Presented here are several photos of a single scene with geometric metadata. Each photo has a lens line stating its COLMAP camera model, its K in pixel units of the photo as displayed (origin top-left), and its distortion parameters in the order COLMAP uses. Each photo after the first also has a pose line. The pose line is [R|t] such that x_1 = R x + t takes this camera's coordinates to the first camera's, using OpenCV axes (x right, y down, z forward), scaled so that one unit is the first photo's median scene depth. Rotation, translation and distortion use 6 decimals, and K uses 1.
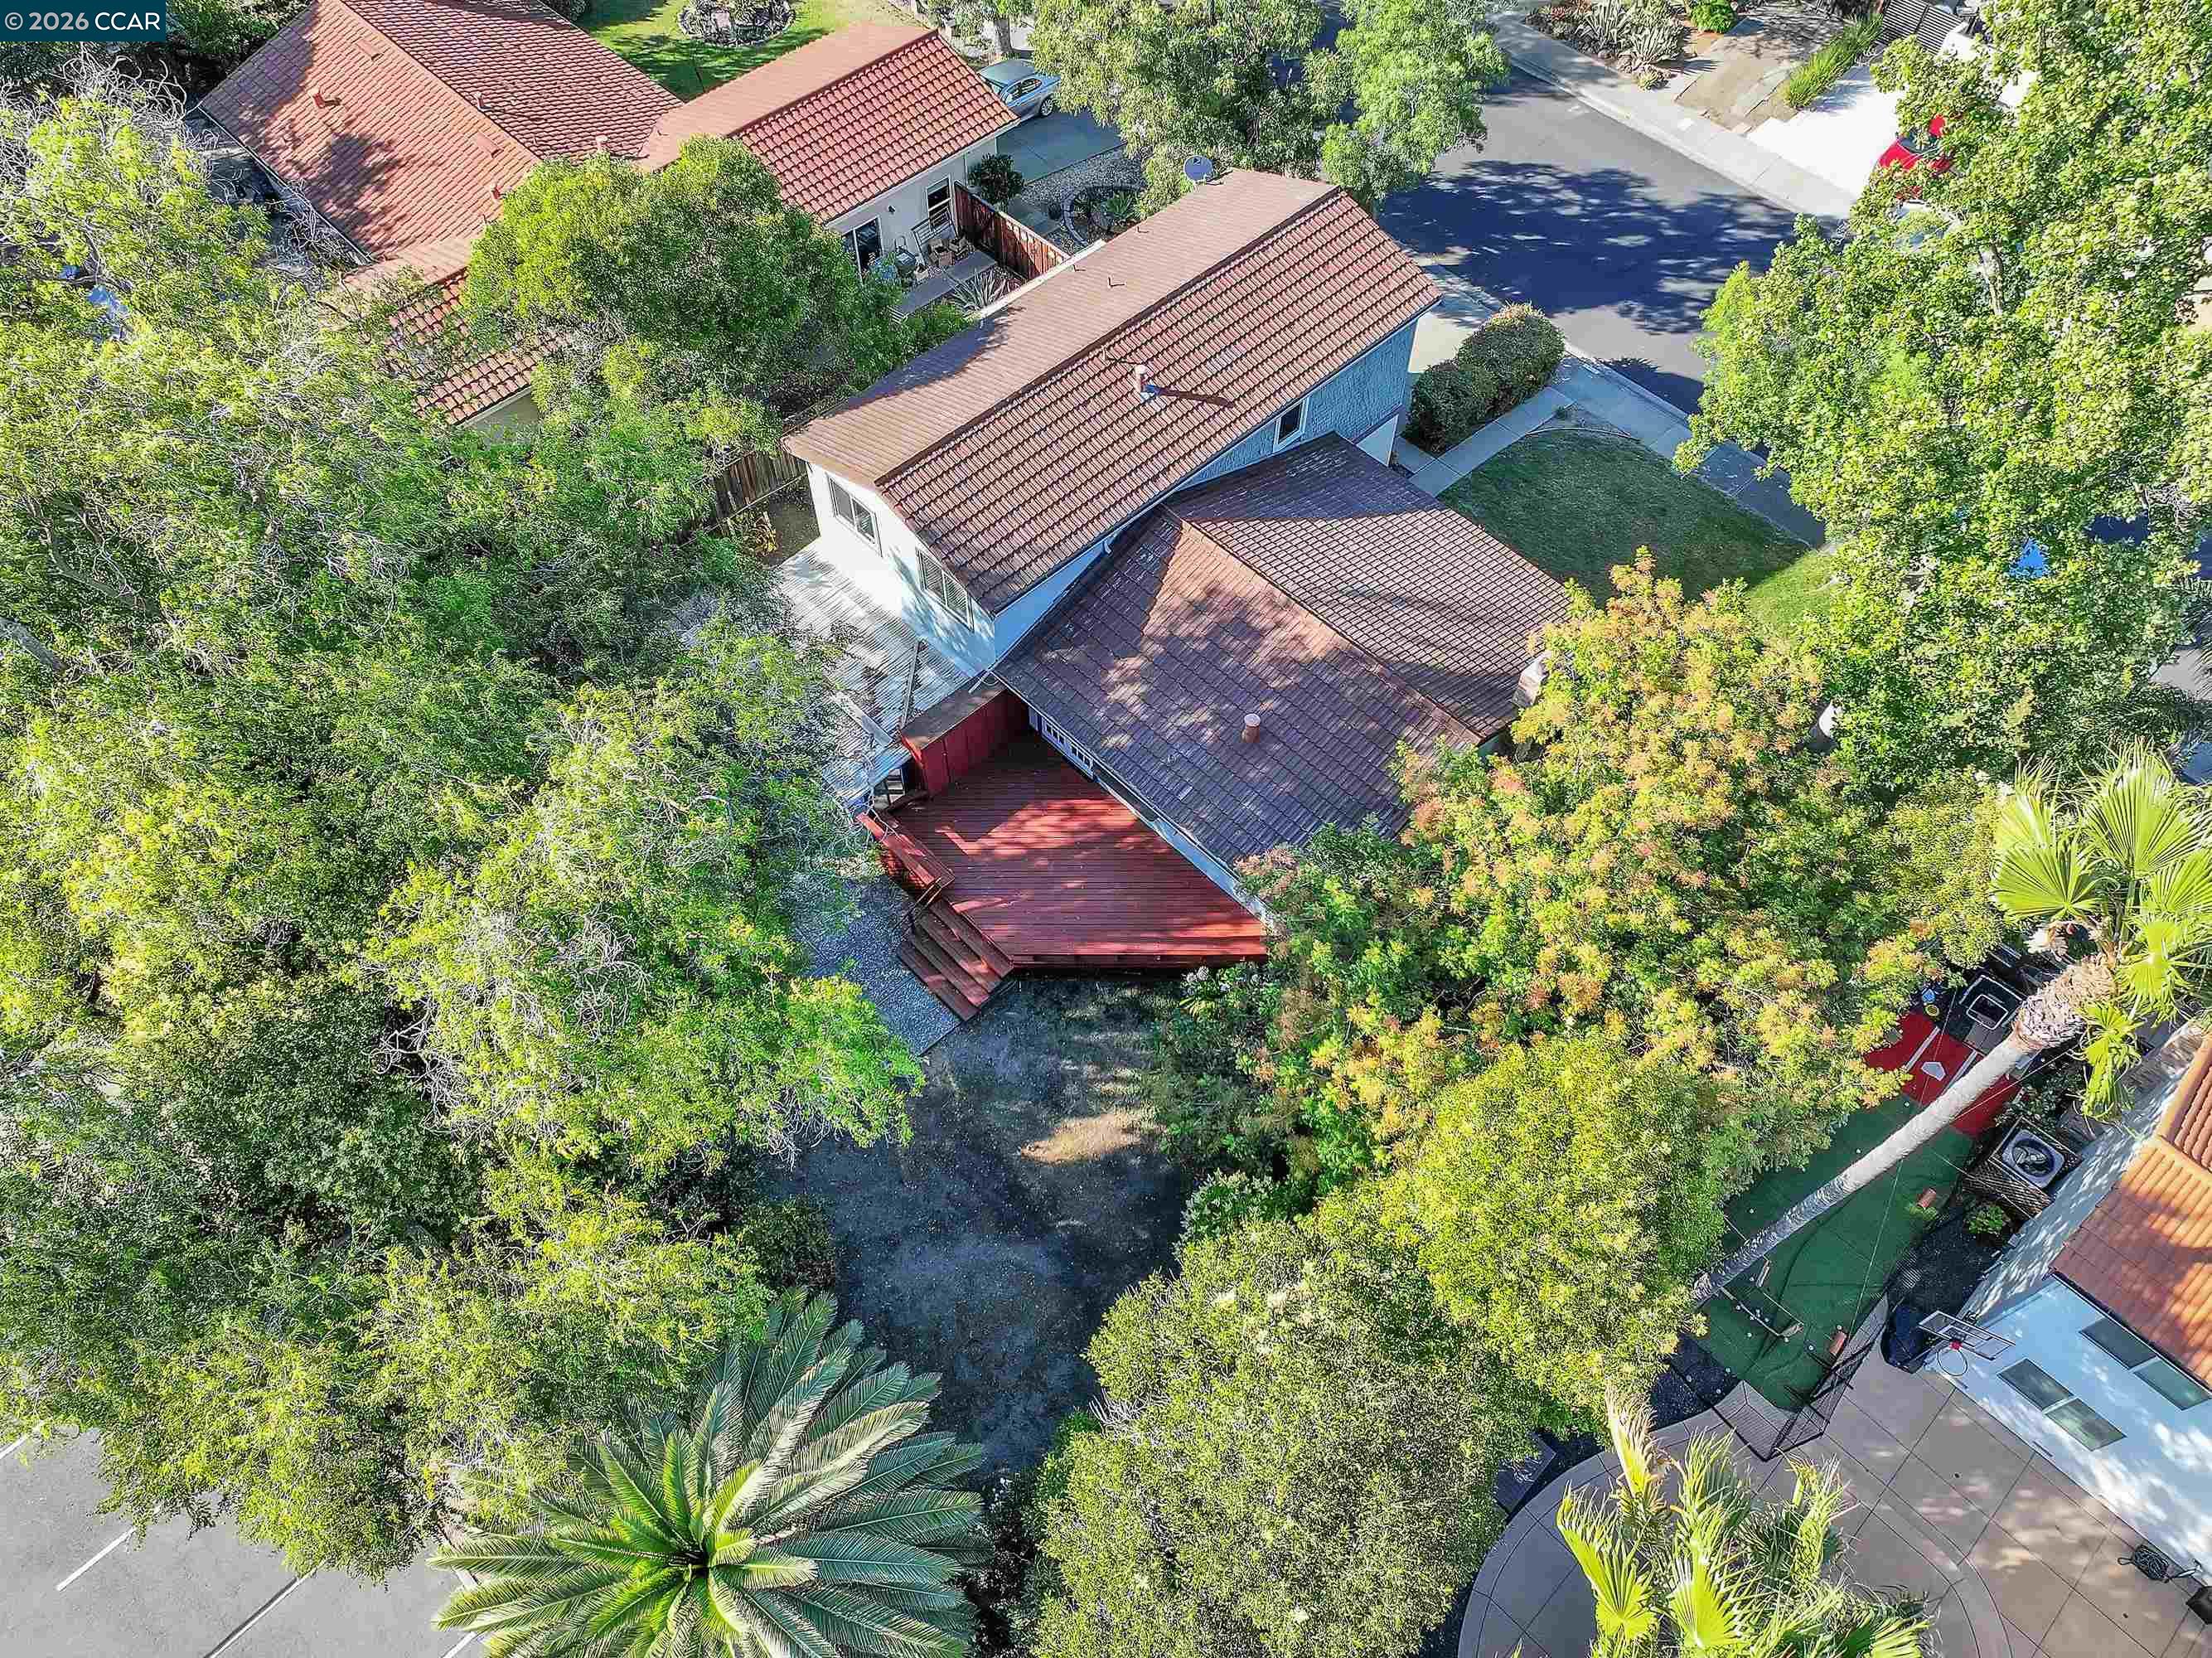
lens RADIAL K [[1543.2, 0, 1106.0], [0, 1543.2, 829.0], [0, 0, 1]] dist [0.002072, -0.000469]
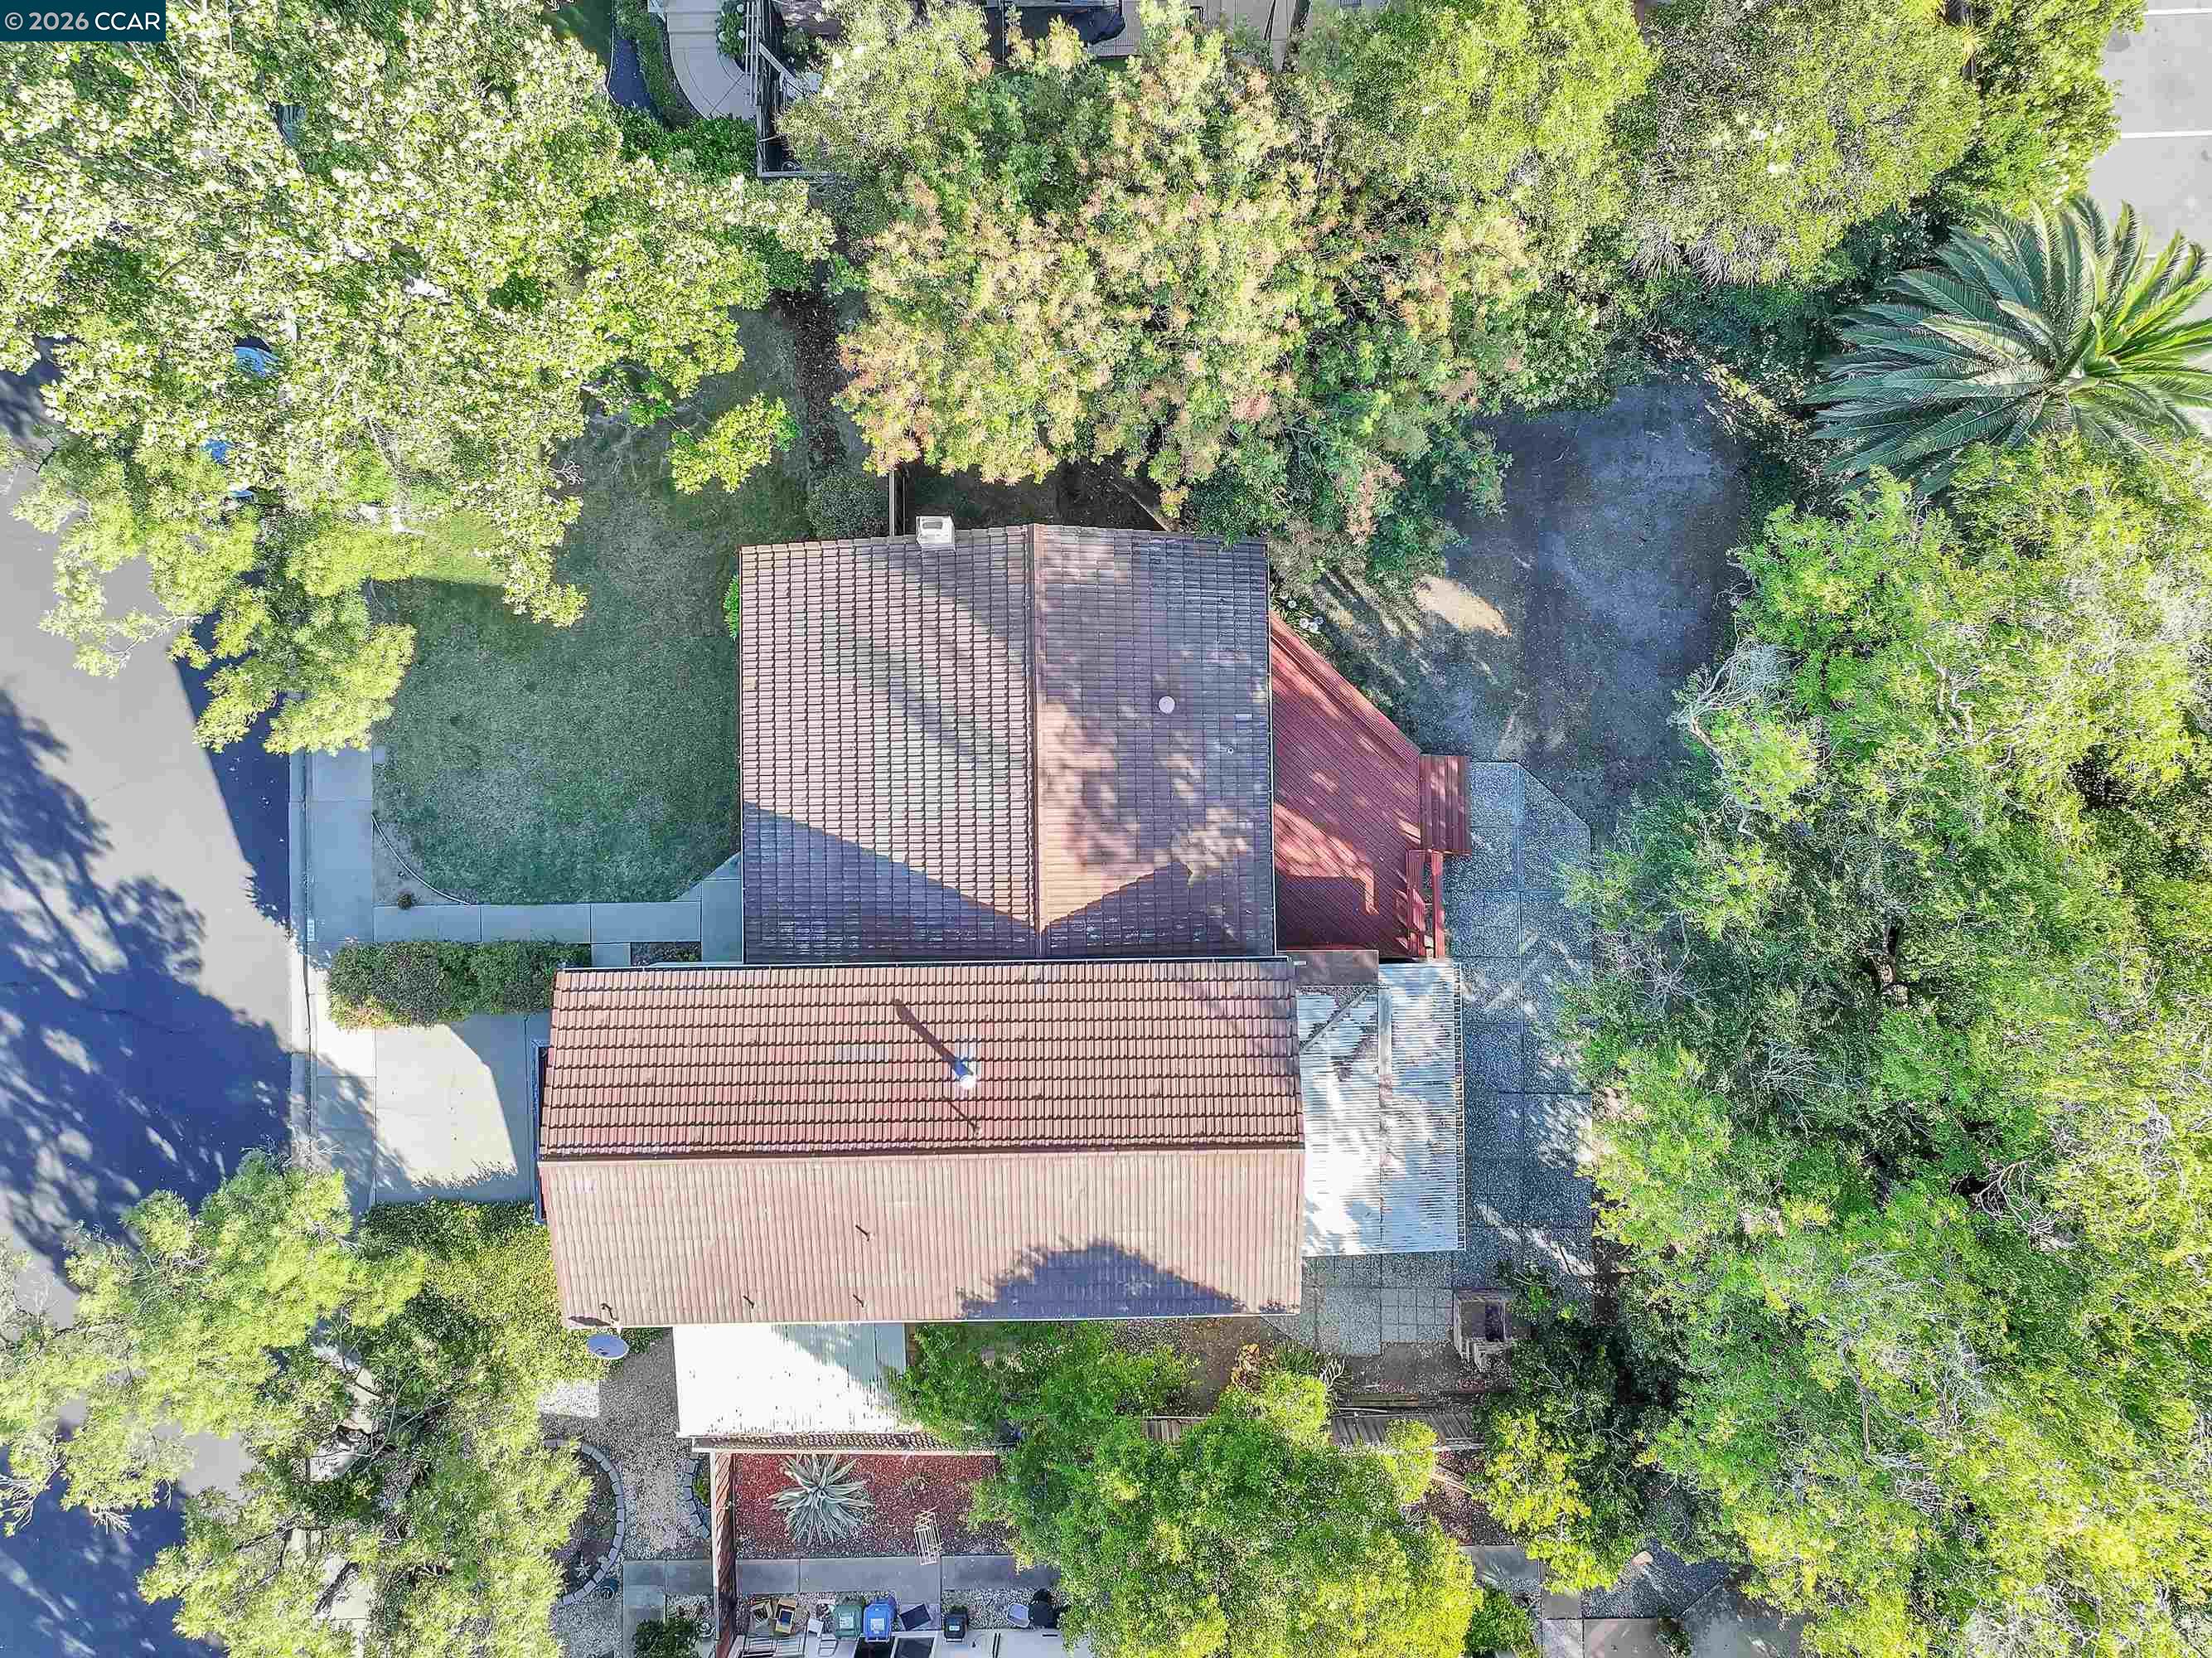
lens RADIAL K [[1543.2, 0, 1106.0], [0, 1543.2, 829.0], [0, 0, 1]] dist [0.002072, -0.000469]
pose [[-0.729672, -0.683741, -0.008717, 0.065009], [0.566188, -0.611273, 0.552971, -0.592323], [-0.383418, 0.398552, 0.833155, 0.174564]]
